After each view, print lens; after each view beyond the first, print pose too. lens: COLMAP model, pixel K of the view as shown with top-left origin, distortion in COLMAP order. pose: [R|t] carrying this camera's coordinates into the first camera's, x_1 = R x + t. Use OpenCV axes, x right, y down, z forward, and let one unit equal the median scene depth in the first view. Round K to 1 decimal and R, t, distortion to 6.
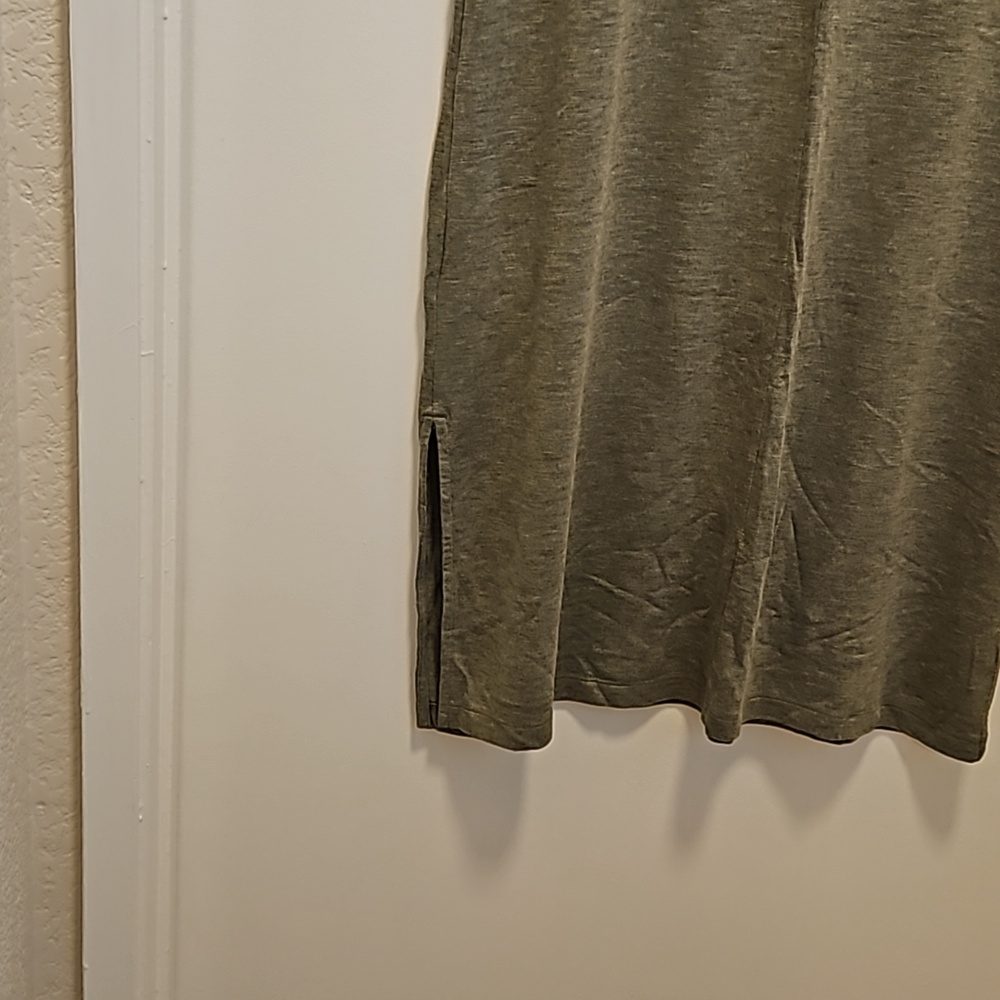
lens RADIAL K [[1442.1, 0, 500.0], [0, 1442.1, 500.0], [0, 0, 1]] dist [0.089649, -0.159881]
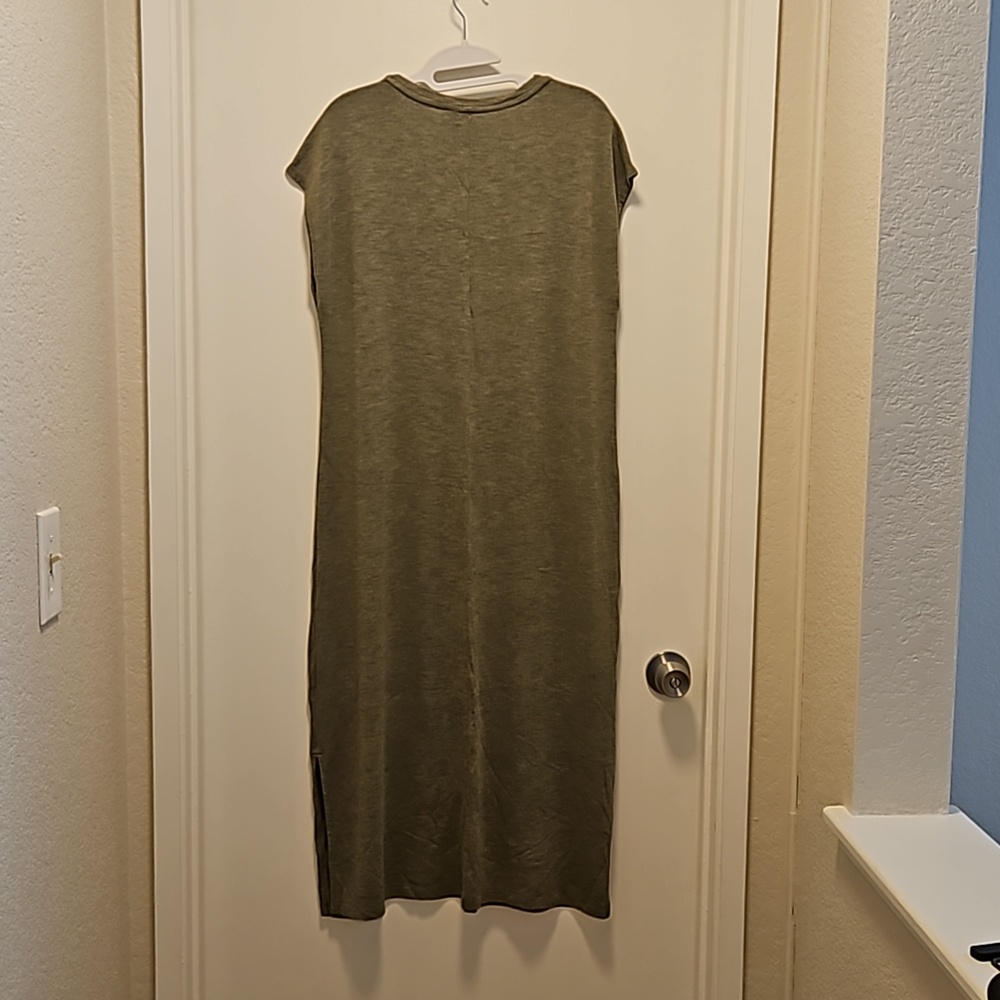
lens RADIAL K [[1442.1, 0, 500.0], [0, 1442.1, 500.0], [0, 0, 1]] dist [0.089649, -0.159881]
pose [[0.995367, -0.074194, -0.061149, 0.376095], [0.055945, 0.964194, -0.259232, 0.147153], [0.078193, 0.254610, 0.963878, -1.123818]]
